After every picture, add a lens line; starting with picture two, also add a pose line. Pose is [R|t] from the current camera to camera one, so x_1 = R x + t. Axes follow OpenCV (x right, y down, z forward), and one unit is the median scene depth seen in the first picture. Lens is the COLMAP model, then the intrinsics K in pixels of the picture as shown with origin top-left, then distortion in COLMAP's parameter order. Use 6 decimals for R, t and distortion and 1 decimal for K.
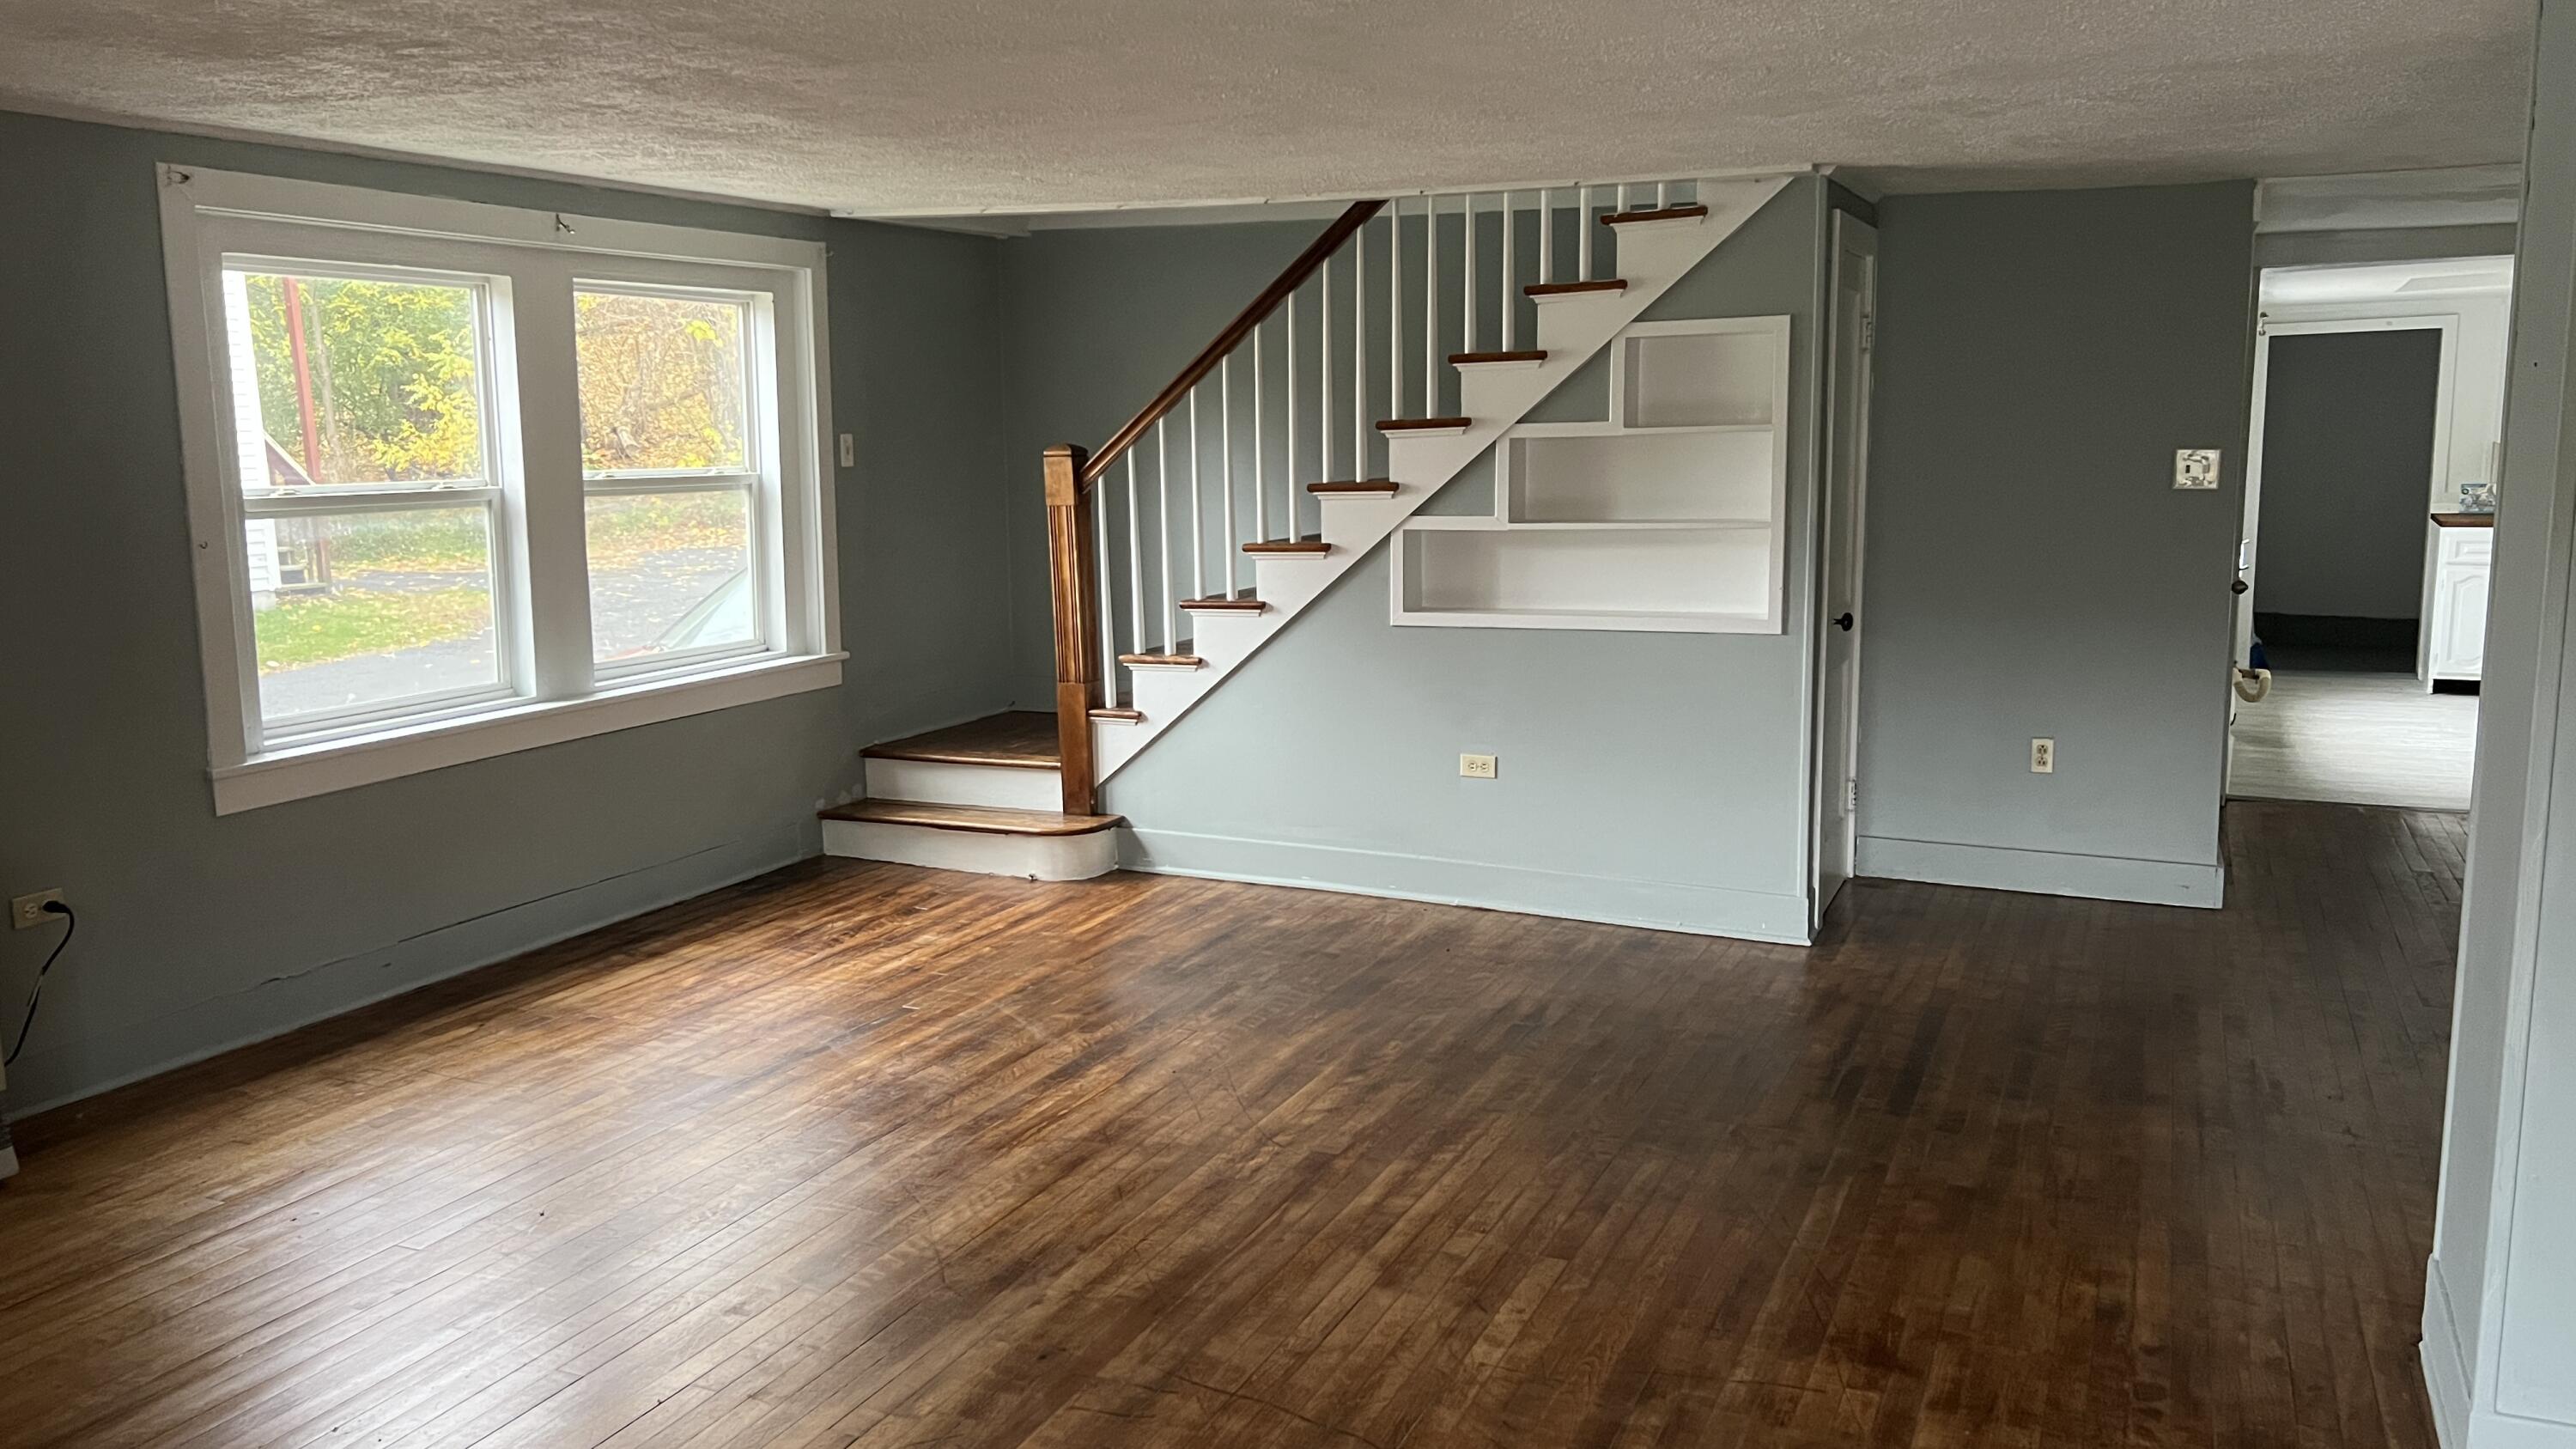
lens RADIAL K [[1895.1, 0, 1280.3], [0, 1895.1, 739.6], [0, 0, 1]] dist [0.044877, -0.049102]
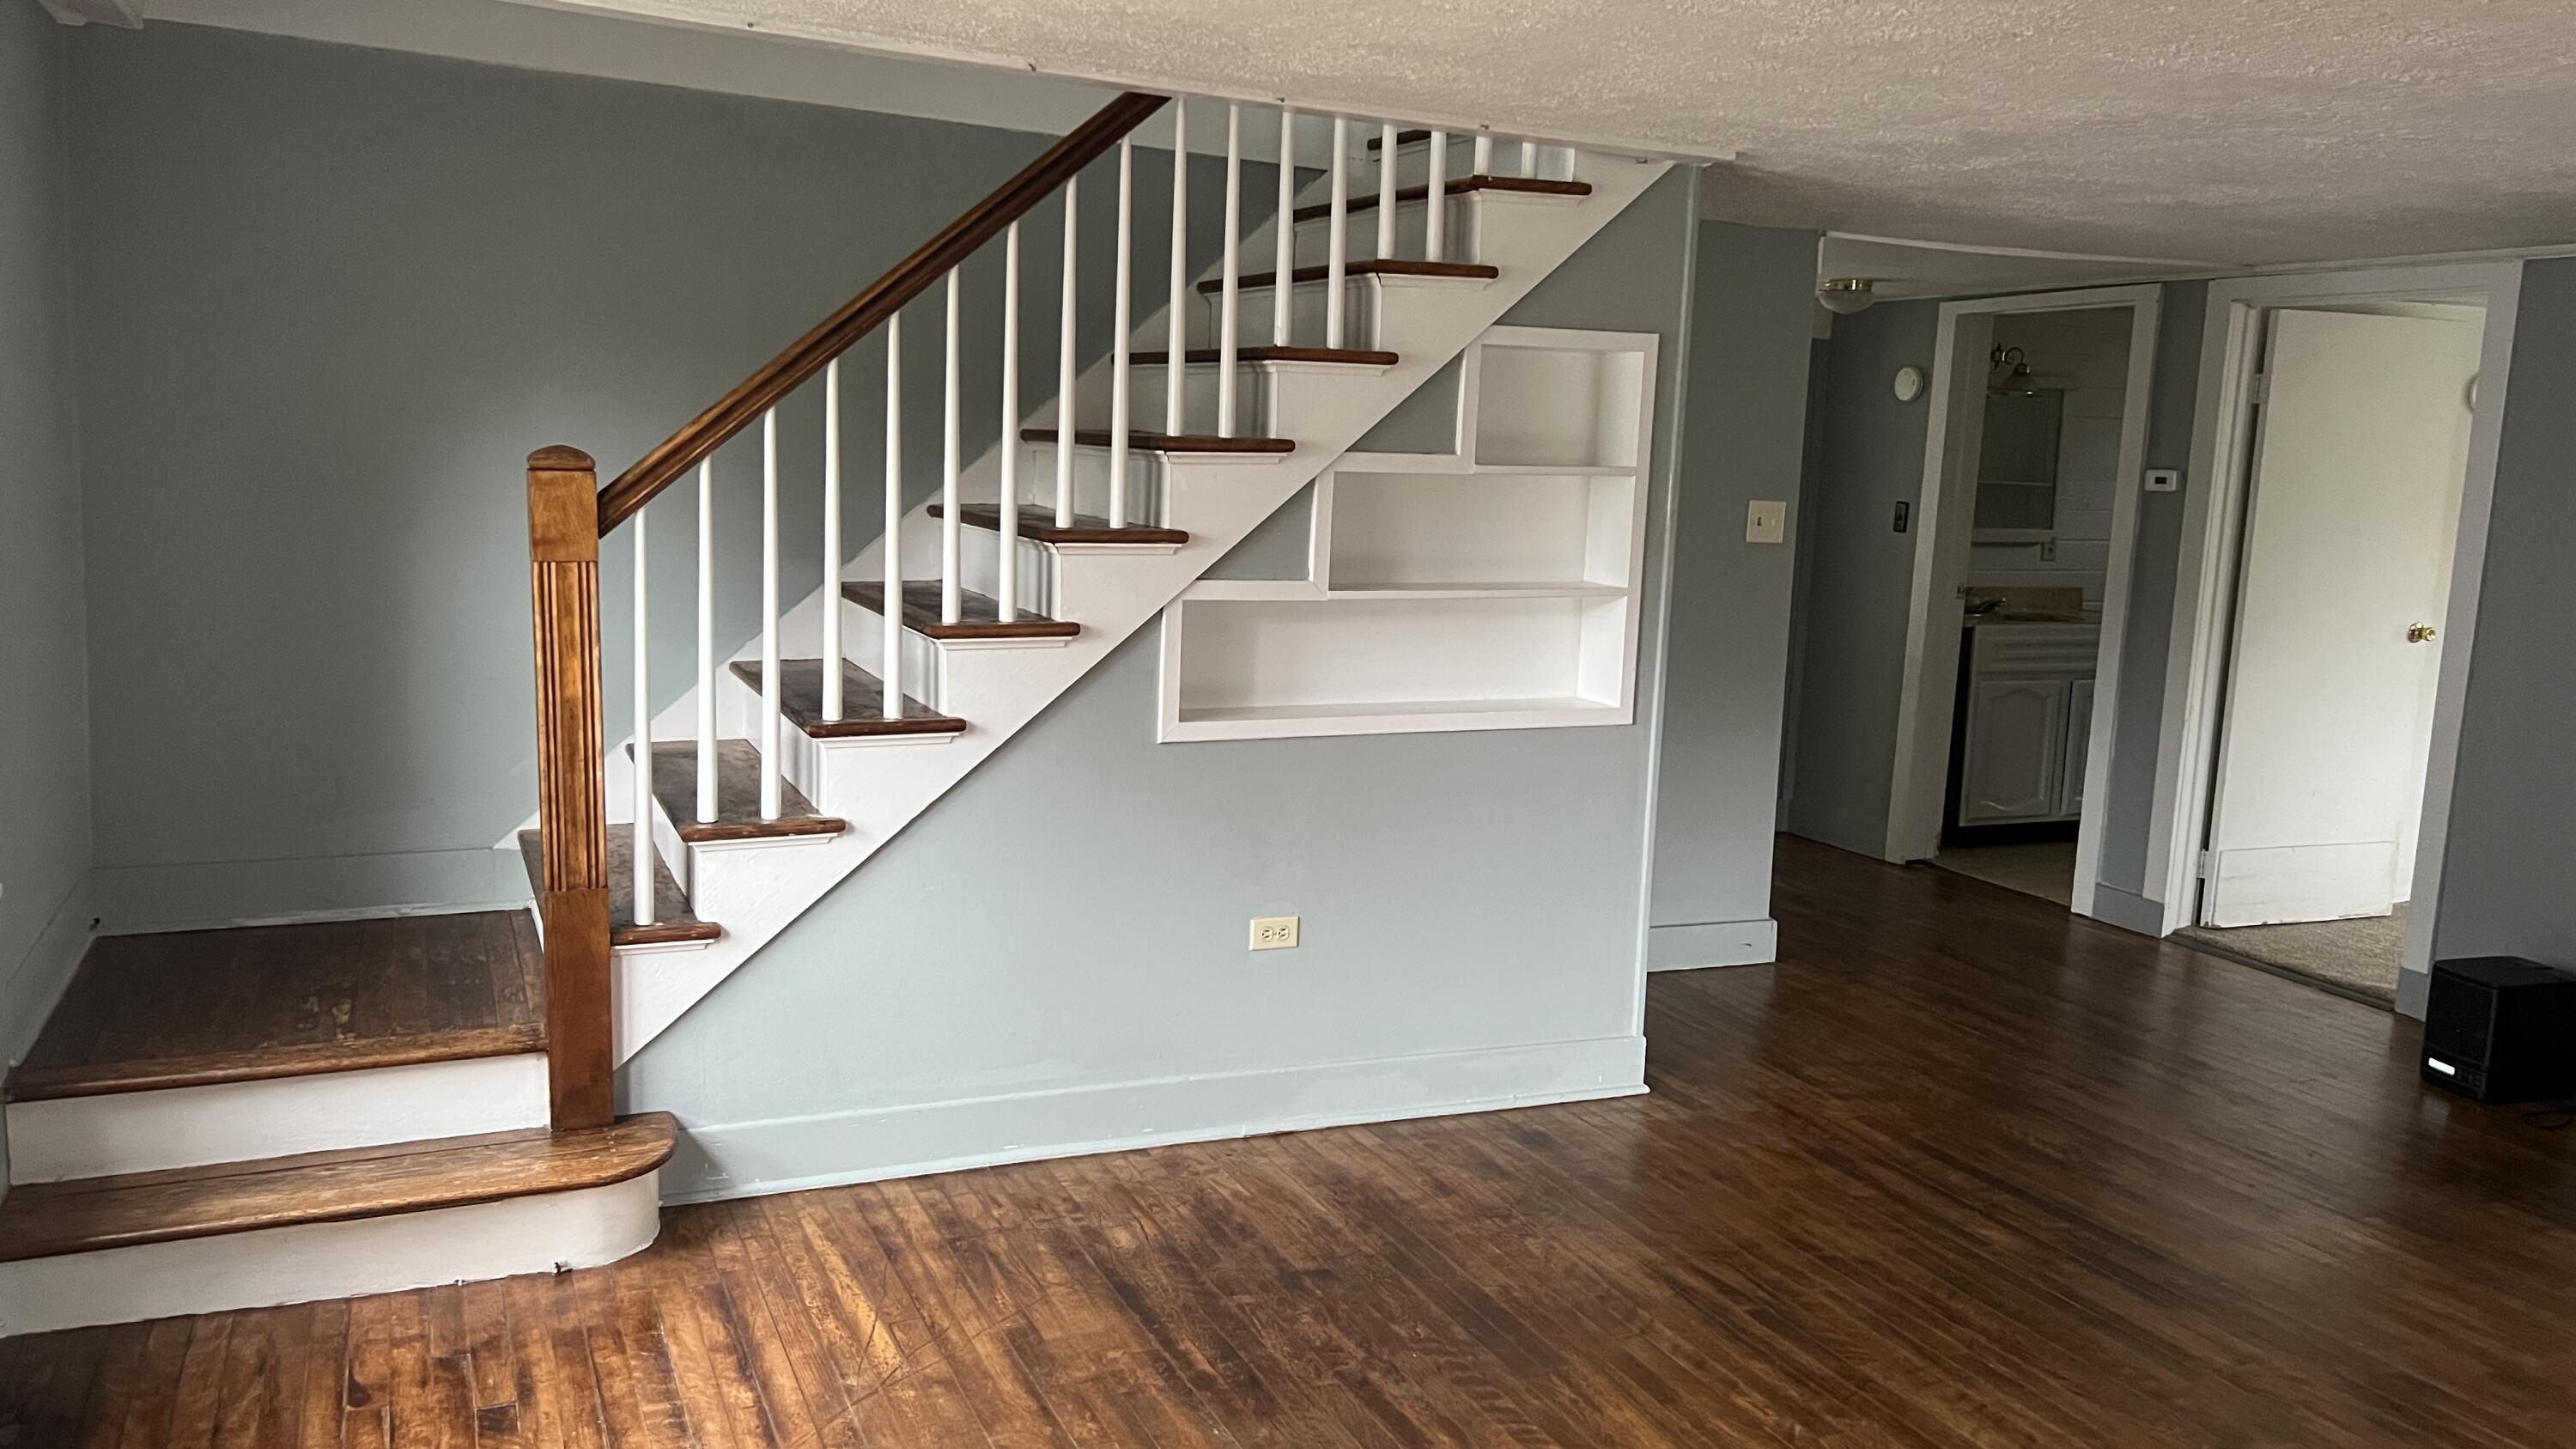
lens RADIAL K [[1944.2, 0, 1281.5], [0, 1944.2, 715.8], [0, 0, 1]] dist [0.095199, -0.119484]
pose [[0.644296, -0.071754, 0.761403, -0.450189], [0.071006, 0.996901, 0.033863, -0.093370], [-0.761473, 0.032246, 0.647394, 0.543818]]
